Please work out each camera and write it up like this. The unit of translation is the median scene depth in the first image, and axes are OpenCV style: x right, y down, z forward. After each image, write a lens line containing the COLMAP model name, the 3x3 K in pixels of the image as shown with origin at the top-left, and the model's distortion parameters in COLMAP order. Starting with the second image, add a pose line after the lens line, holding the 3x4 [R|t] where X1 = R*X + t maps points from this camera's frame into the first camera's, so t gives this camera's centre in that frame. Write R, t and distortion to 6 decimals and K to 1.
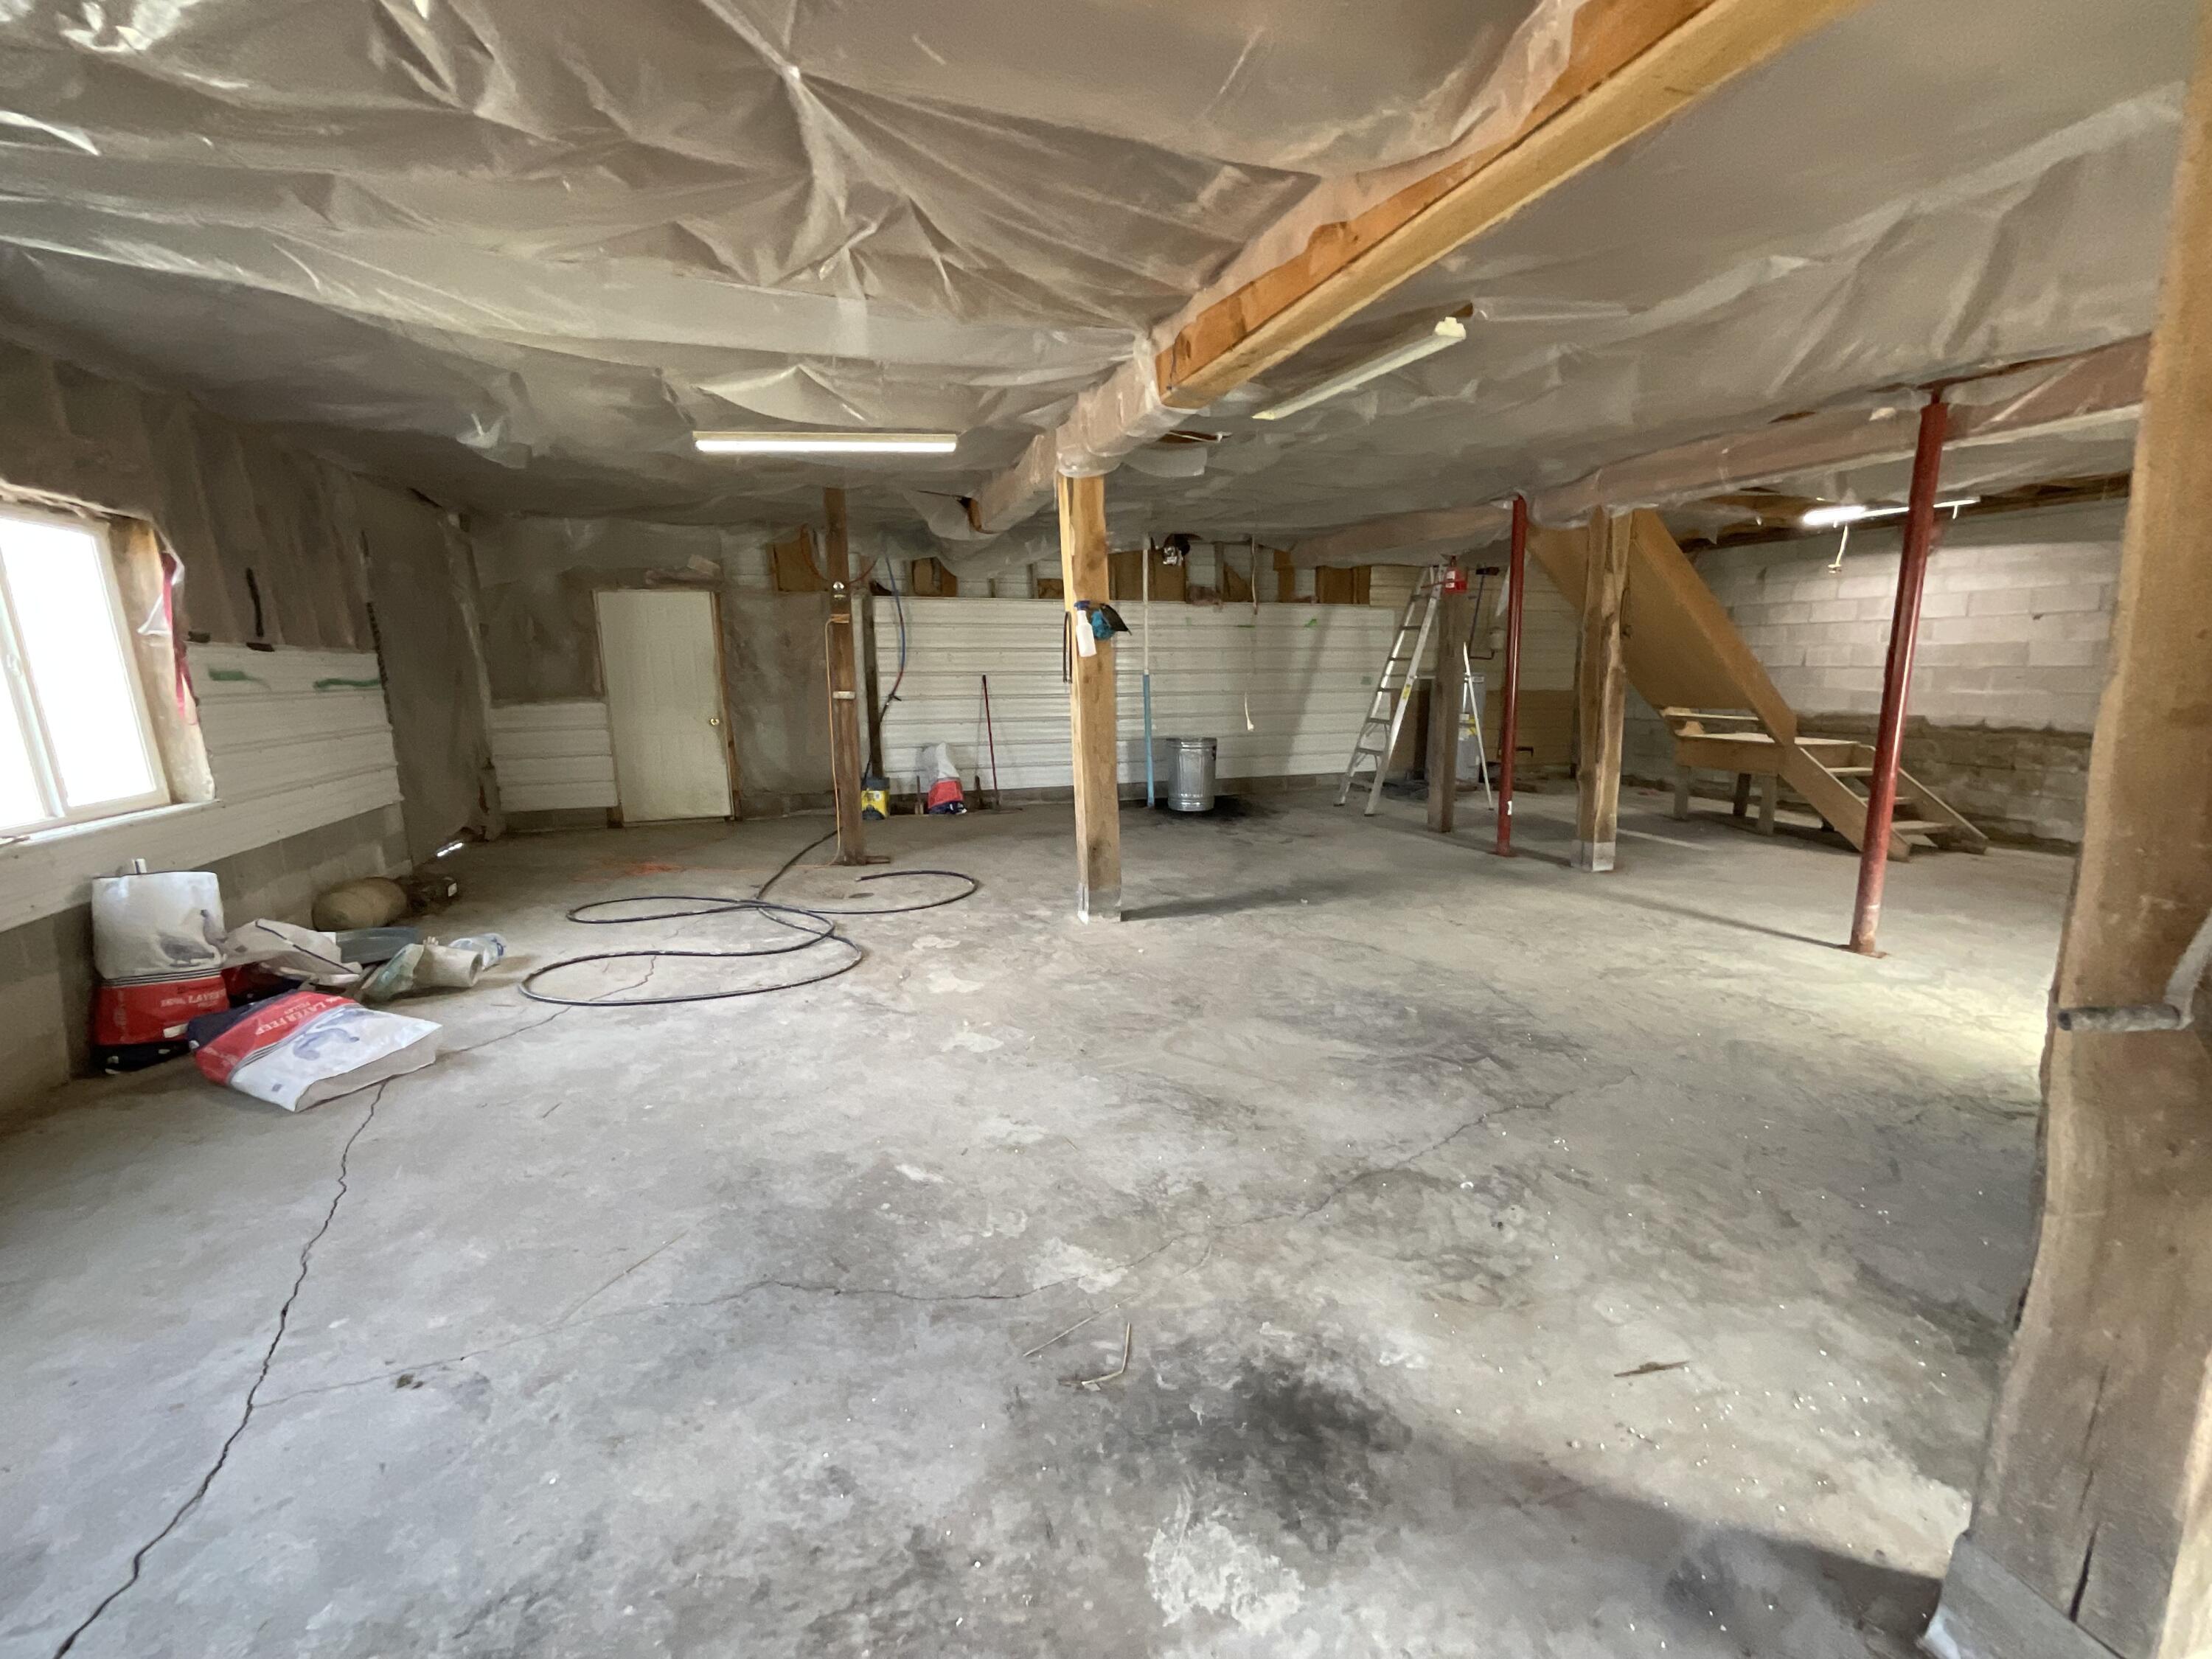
lens RADIAL K [[901.6, 0, 1105.2], [0, 901.6, 830.4], [0, 0, 1]] dist [0.004371, 0.001287]
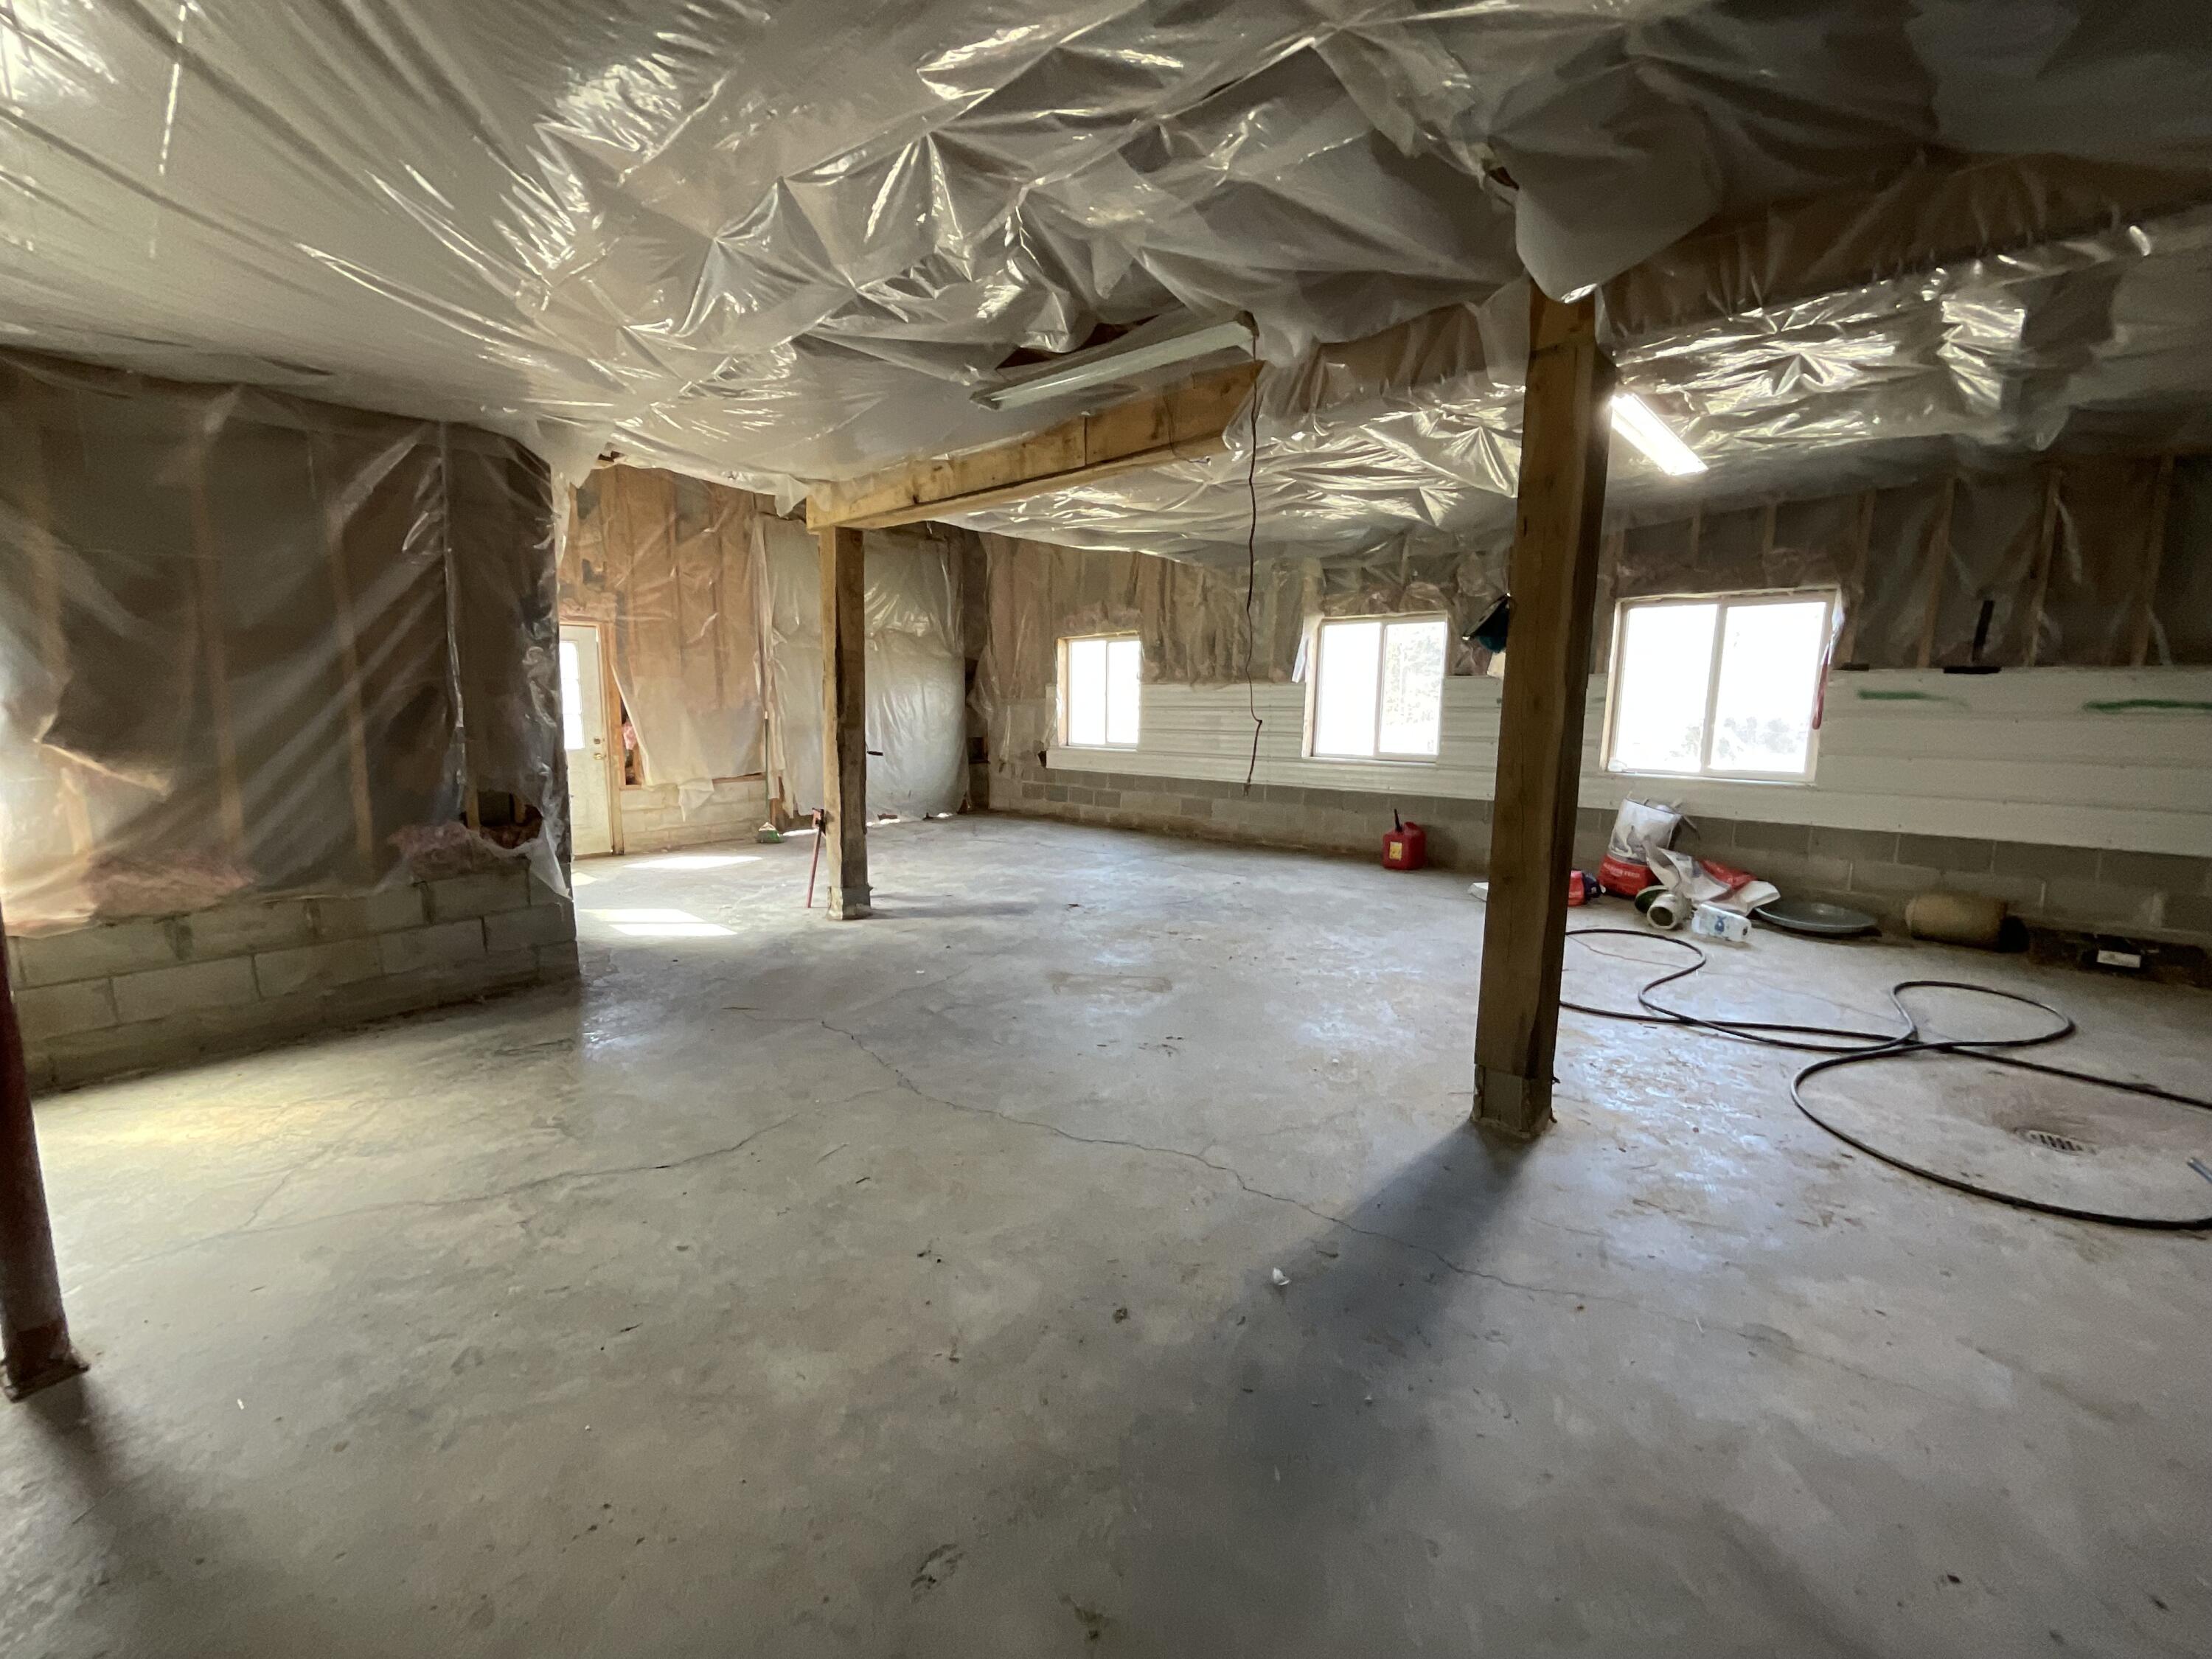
lens RADIAL K [[901.6, 0, 1111.3], [0, 901.6, 839.0], [0, 0, 1]] dist [0.004371, 0.001287]
pose [[-0.885649, 0.086621, -0.456204, 0.299644], [-0.074761, 0.943032, 0.324193, -0.158110], [0.458297, 0.321228, -0.828720, 0.824285]]
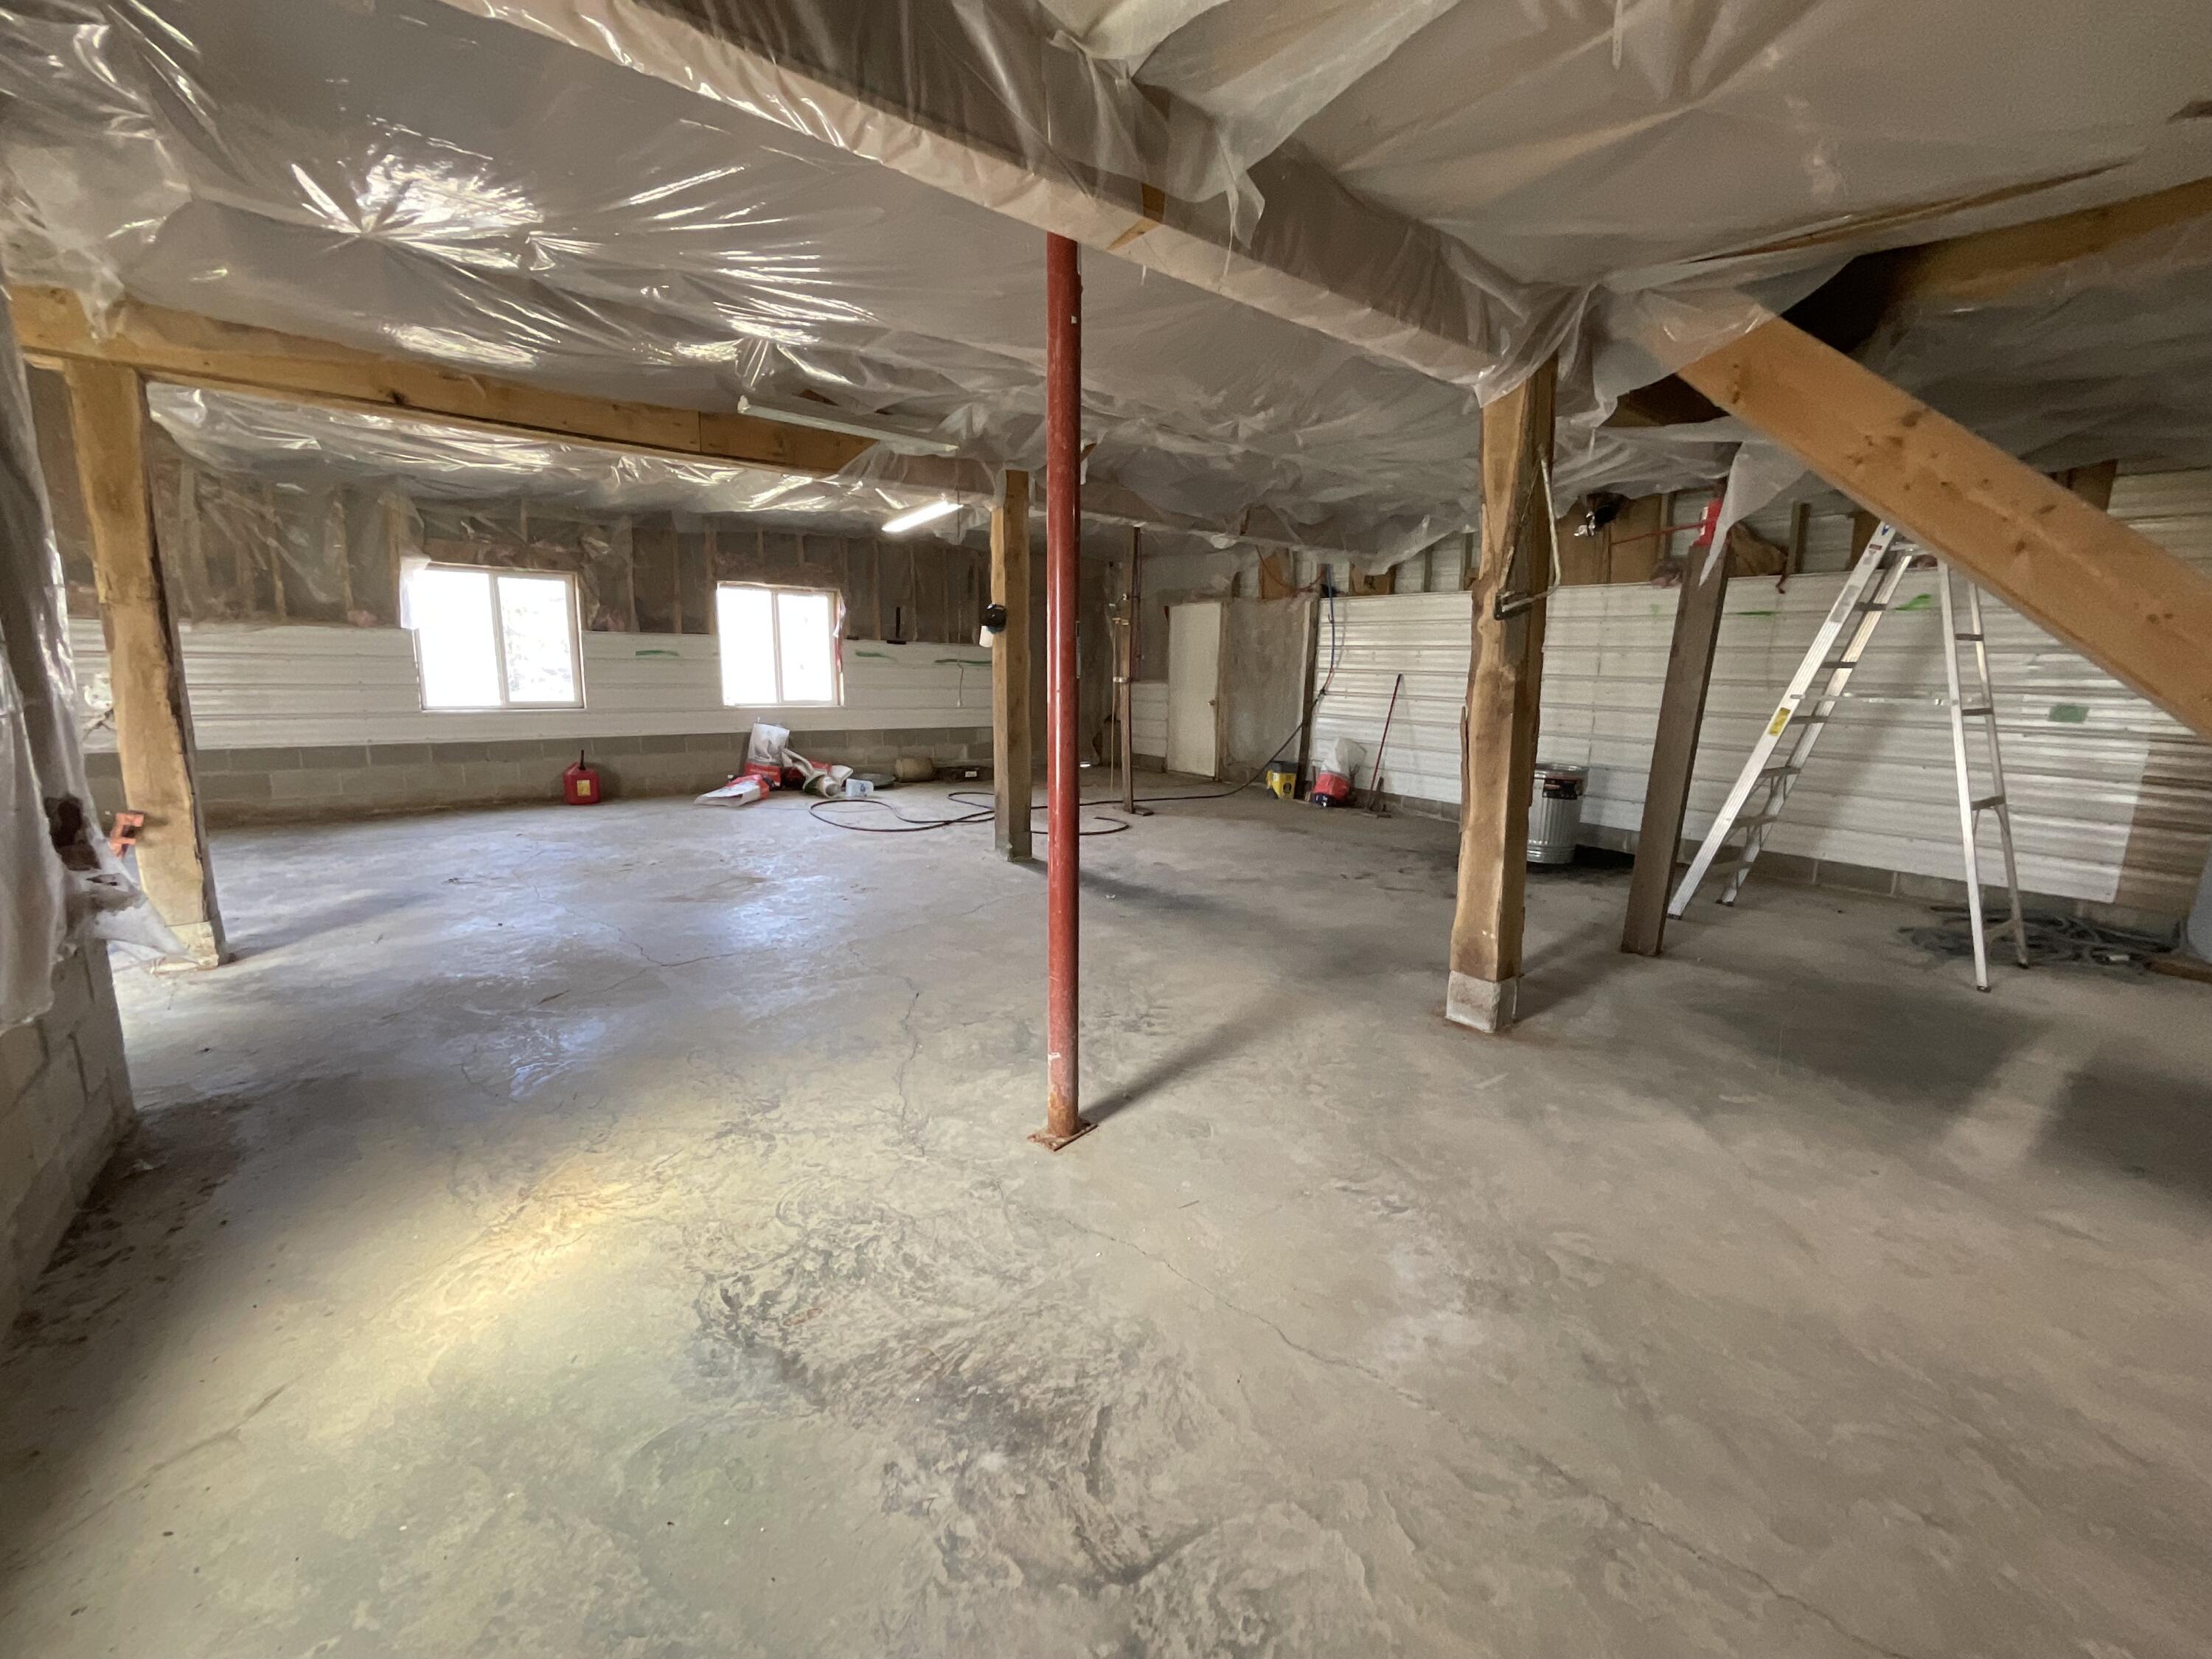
lens RADIAL K [[901.6, 0, 1104.2], [0, 901.6, 829.1], [0, 0, 1]] dist [0.004371, 0.001287]
pose [[0.313407, 0.186519, -0.931121, 0.737867], [-0.197349, 0.971906, 0.128263, -0.077358], [0.928886, 0.143557, 0.341411, 0.427709]]
